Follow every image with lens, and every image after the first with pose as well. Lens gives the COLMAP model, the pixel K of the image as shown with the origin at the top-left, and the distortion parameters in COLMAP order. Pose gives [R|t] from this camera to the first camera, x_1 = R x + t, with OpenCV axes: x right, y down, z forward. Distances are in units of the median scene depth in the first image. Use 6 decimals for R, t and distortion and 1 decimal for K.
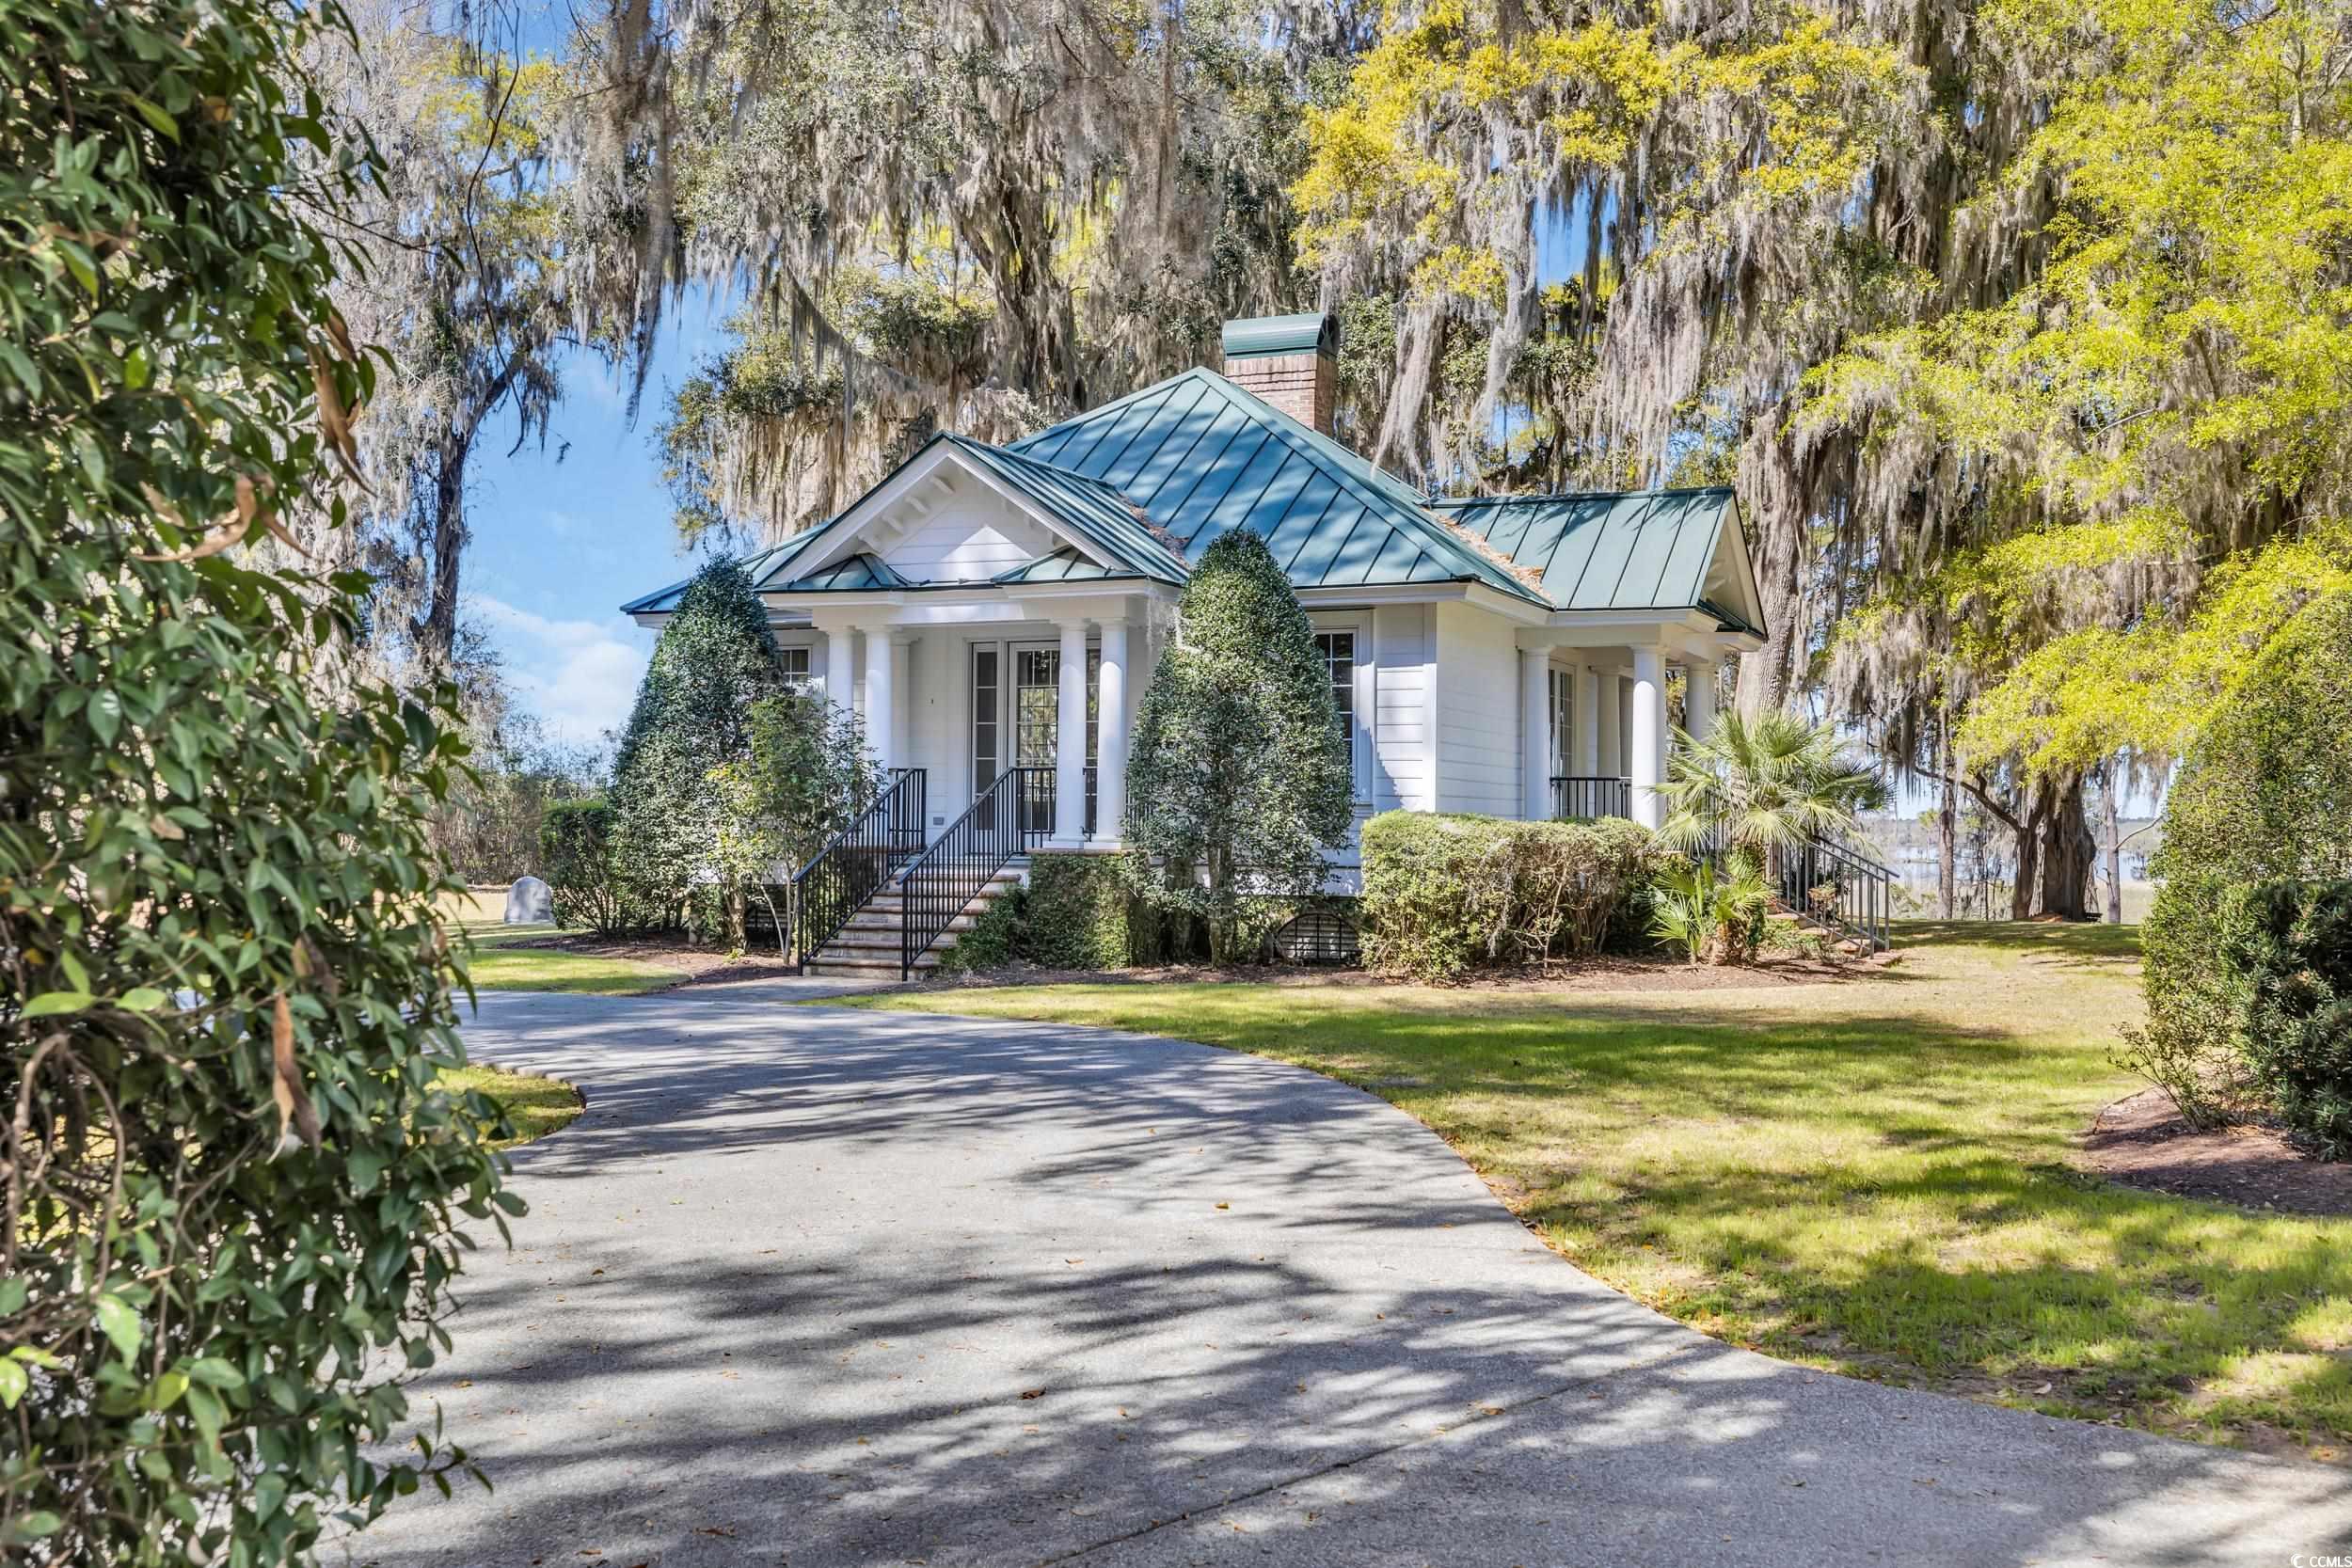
lens RADIAL K [[994.1, 0, 1173.0], [0, 994.1, 786.9], [0, 0, 1]] dist [-0.000884, 0.000725]
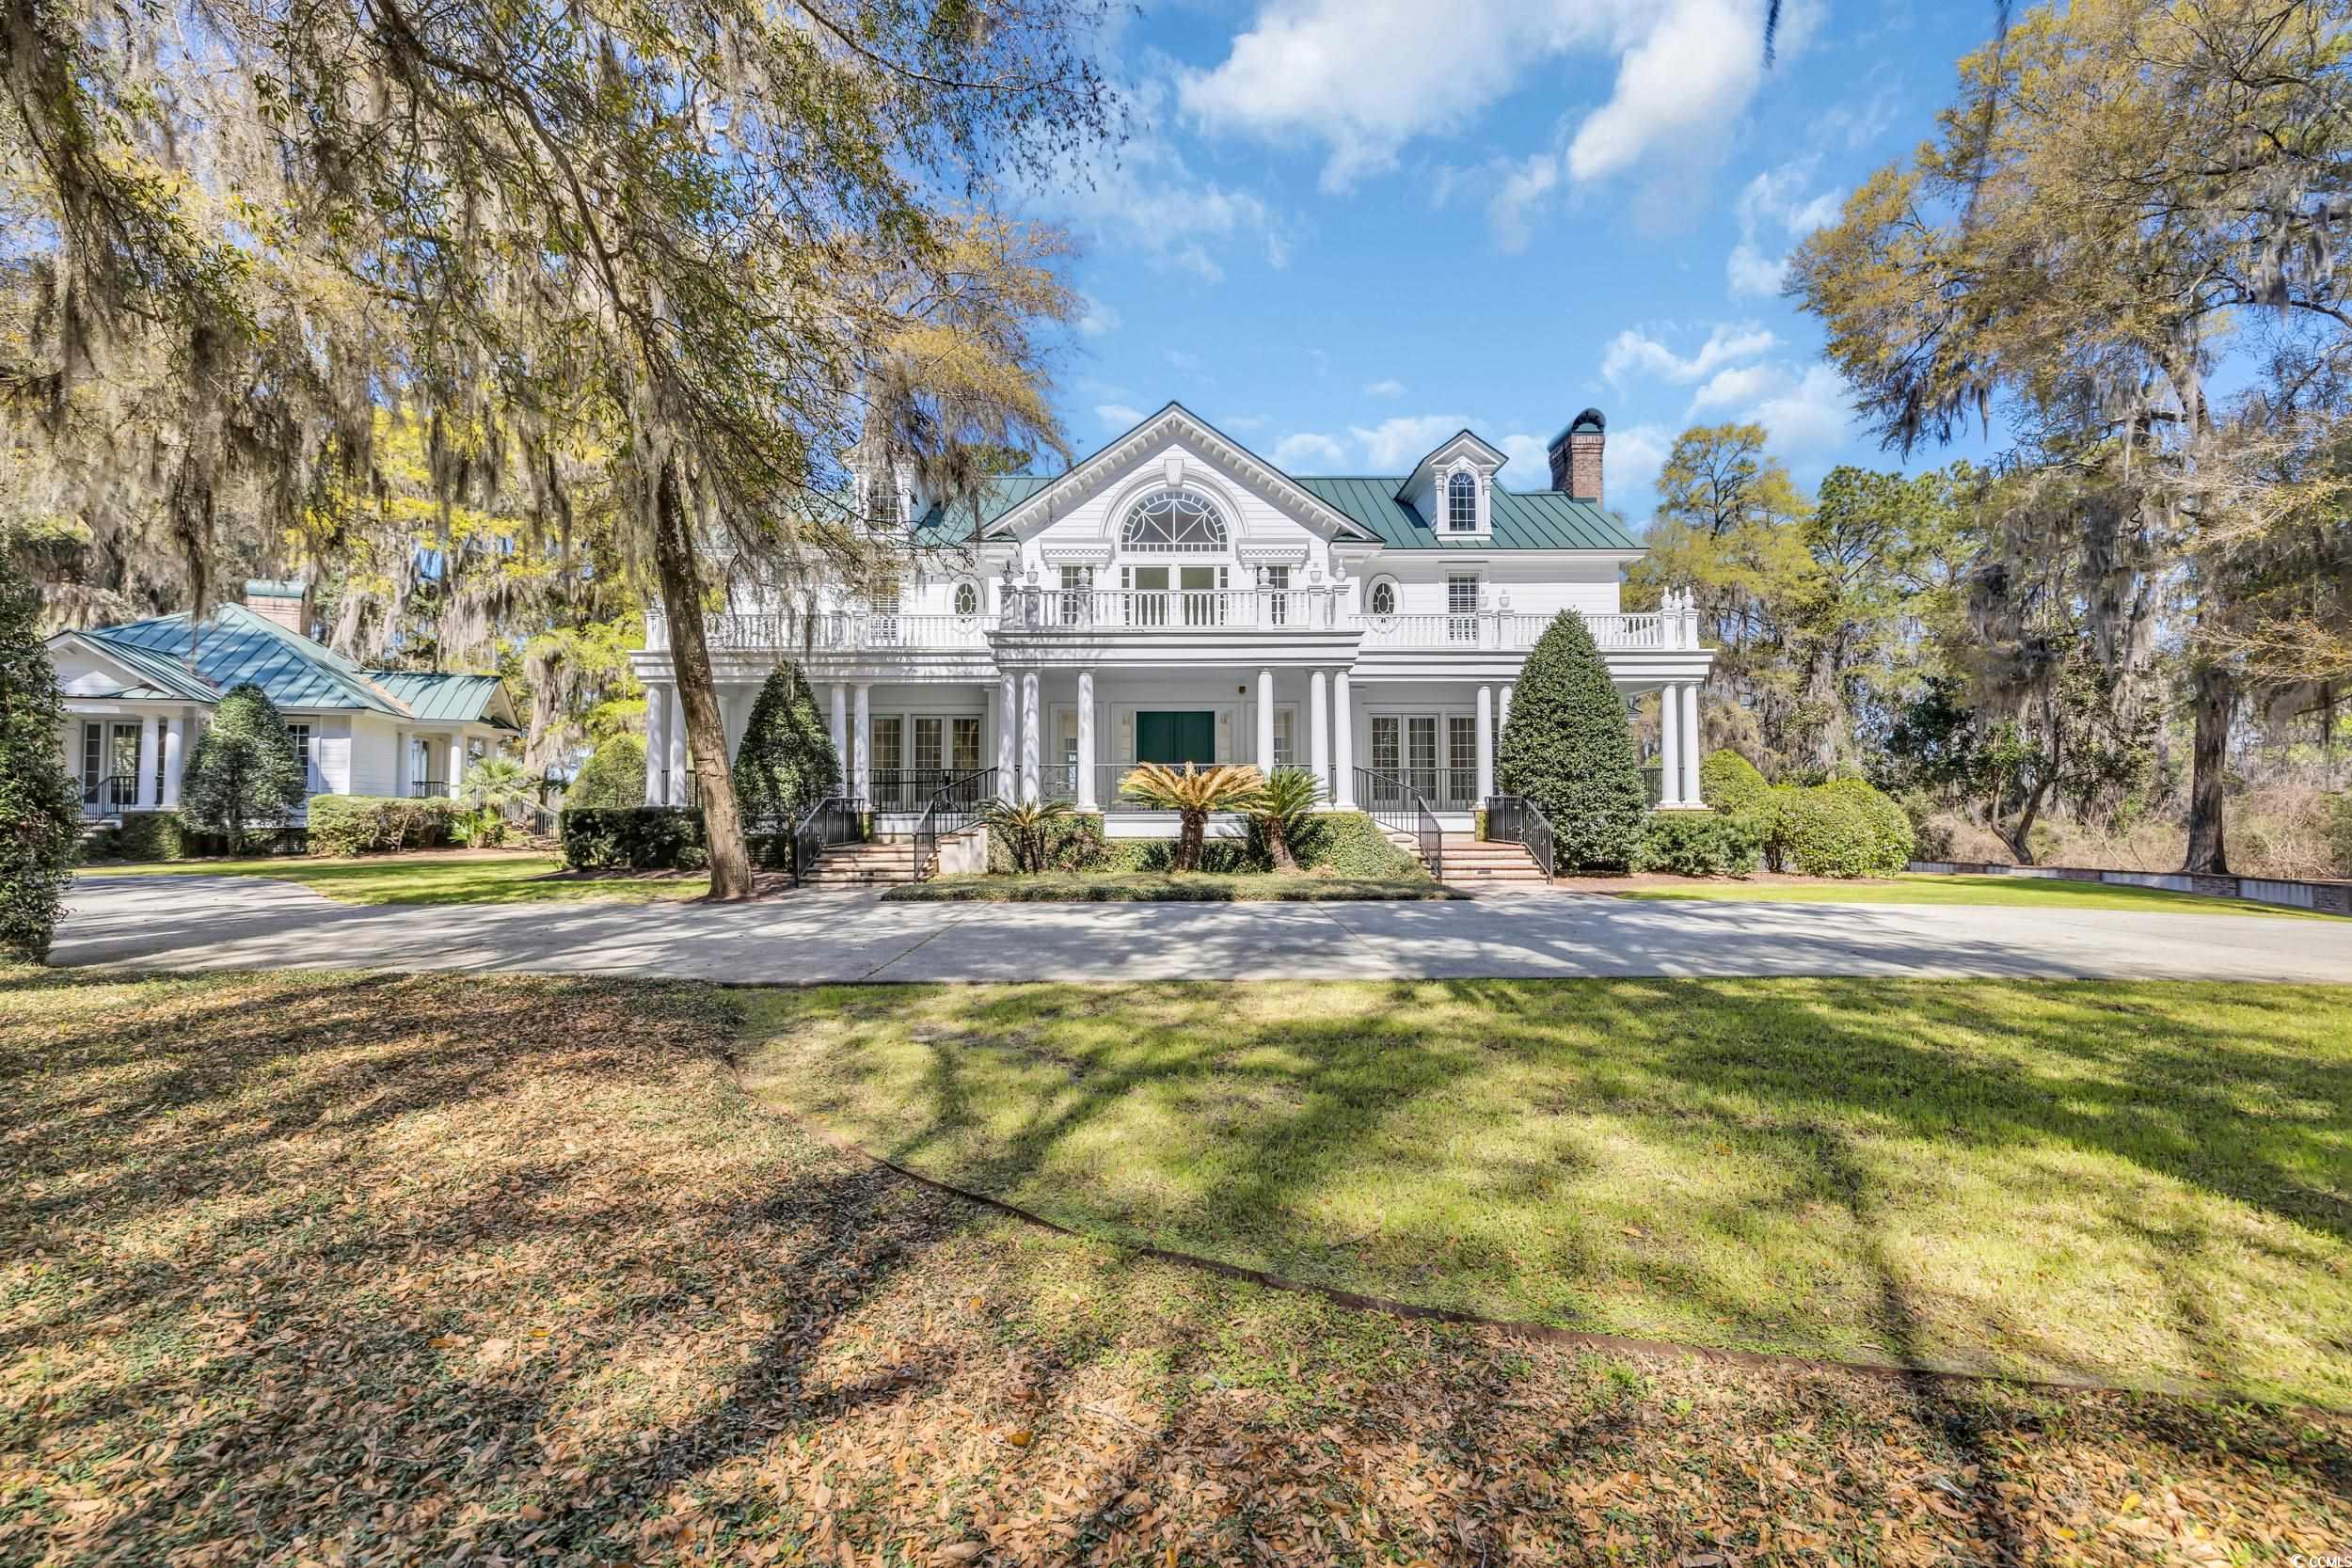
lens RADIAL K [[994.1, 0, 1200.3], [0, 994.1, 774.0], [0, 0, 1]] dist [-0.000884, 0.000725]
pose [[0.739951, 0.012077, 0.672552, 0.159553], [0.000022, 0.999838, -0.017979, 0.017979], [-0.672661, 0.013318, 0.739831, -2.436786]]
